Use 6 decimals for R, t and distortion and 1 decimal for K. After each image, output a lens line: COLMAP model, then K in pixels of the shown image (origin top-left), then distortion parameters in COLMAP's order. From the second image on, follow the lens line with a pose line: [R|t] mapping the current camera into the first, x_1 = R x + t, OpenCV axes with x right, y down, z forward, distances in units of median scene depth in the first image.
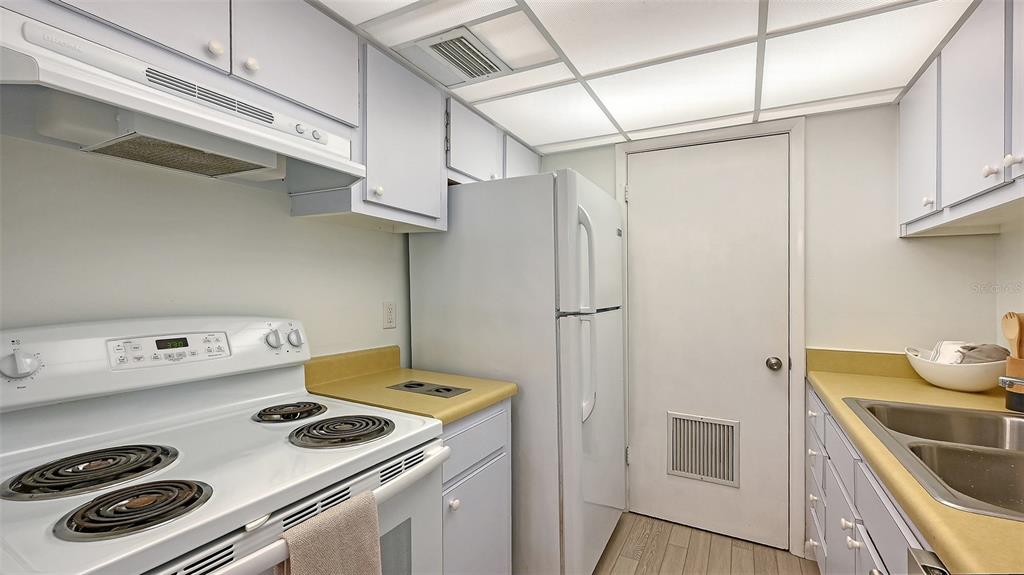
lens RADIAL K [[411.9, 0, 522.4], [0, 411.9, 289.7], [0, 0, 1]] dist [0.000957, -0.000466]
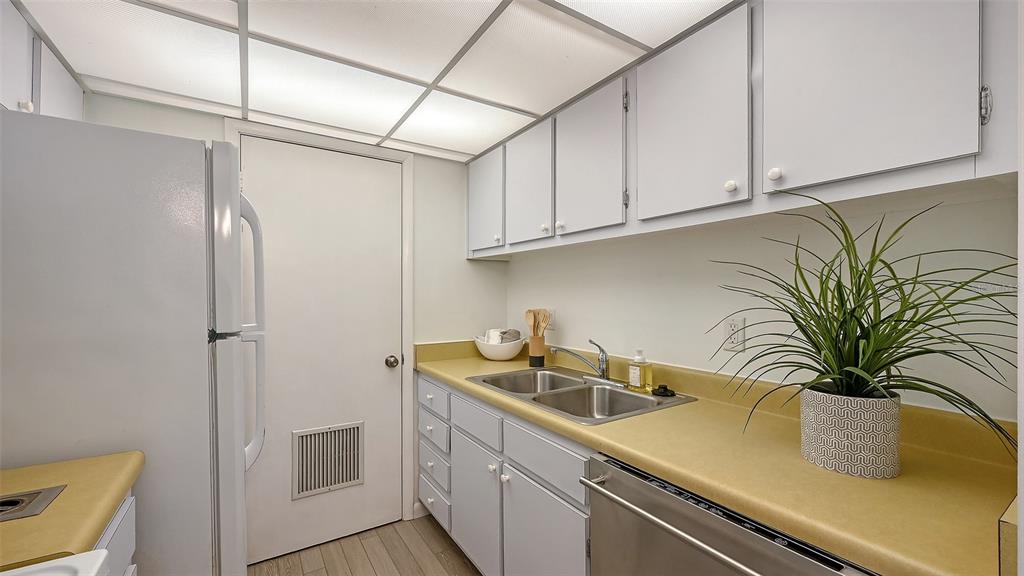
lens RADIAL K [[411.9, 0, 517.4], [0, 411.9, 289.1], [0, 0, 1]] dist [0.000957, -0.000466]
pose [[0.512225, 0.001587, 0.858850, -0.193271], [0.004724, 0.999978, -0.004666, -0.014159], [-0.858838, 0.006447, 0.512207, 0.115724]]
